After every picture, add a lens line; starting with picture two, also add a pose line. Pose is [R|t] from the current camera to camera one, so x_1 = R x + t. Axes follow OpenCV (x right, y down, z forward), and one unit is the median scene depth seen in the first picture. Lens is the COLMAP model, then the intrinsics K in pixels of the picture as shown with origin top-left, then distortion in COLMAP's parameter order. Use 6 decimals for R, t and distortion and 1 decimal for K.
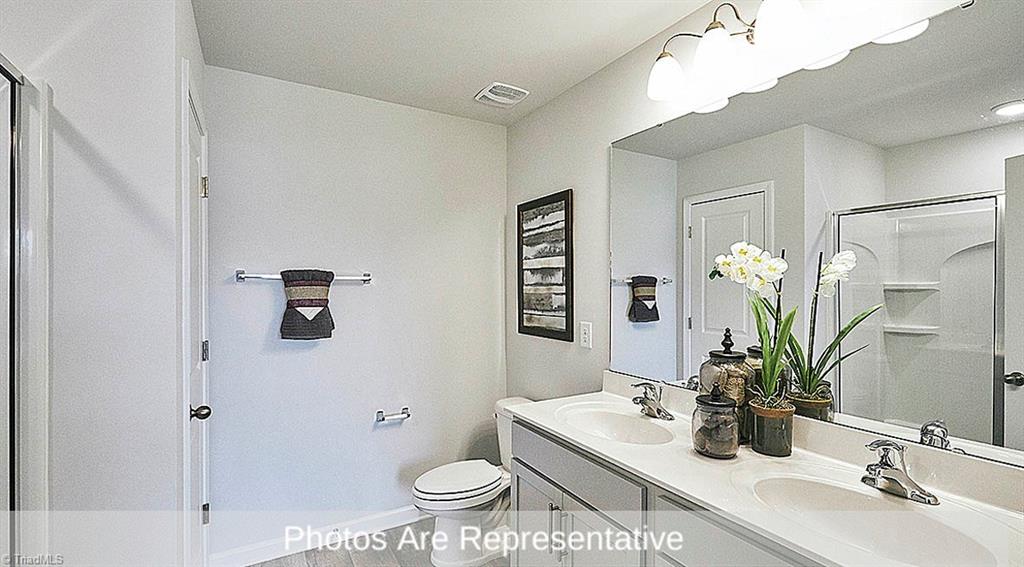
lens RADIAL K [[464.0, 0, 516.0], [0, 464.0, 303.1], [0, 0, 1]] dist [0.000130, 0.000269]
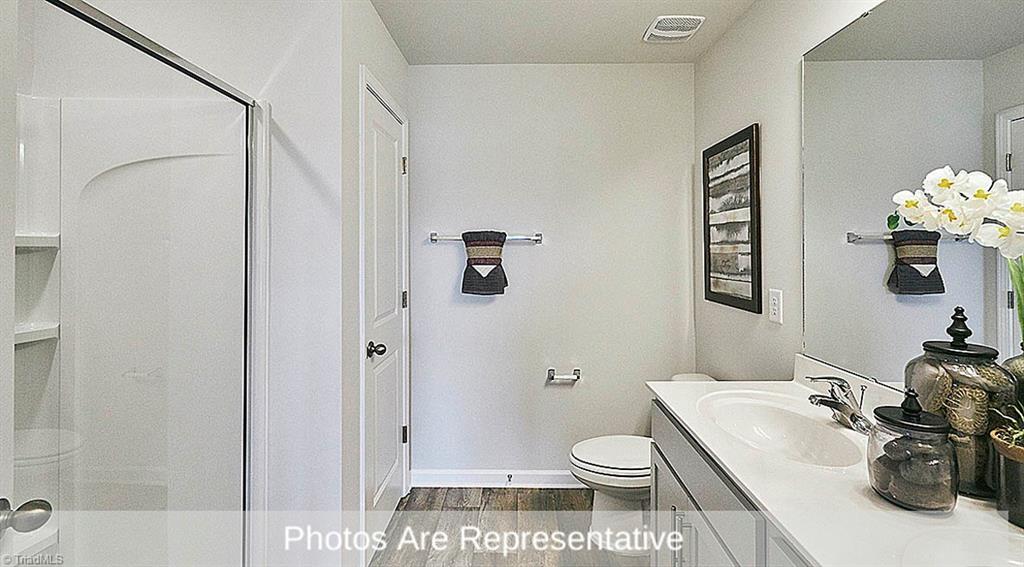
lens RADIAL K [[463.4, 0, 505.0], [0, 463.4, 256.9], [0, 0, 1]] dist [-0.000863, -0.000197]
pose [[0.851049, 0.006116, -0.525051, 0.165586], [-0.014618, 0.999821, -0.012048, 0.001410], [0.524883, 0.017929, 0.850986, 0.089172]]
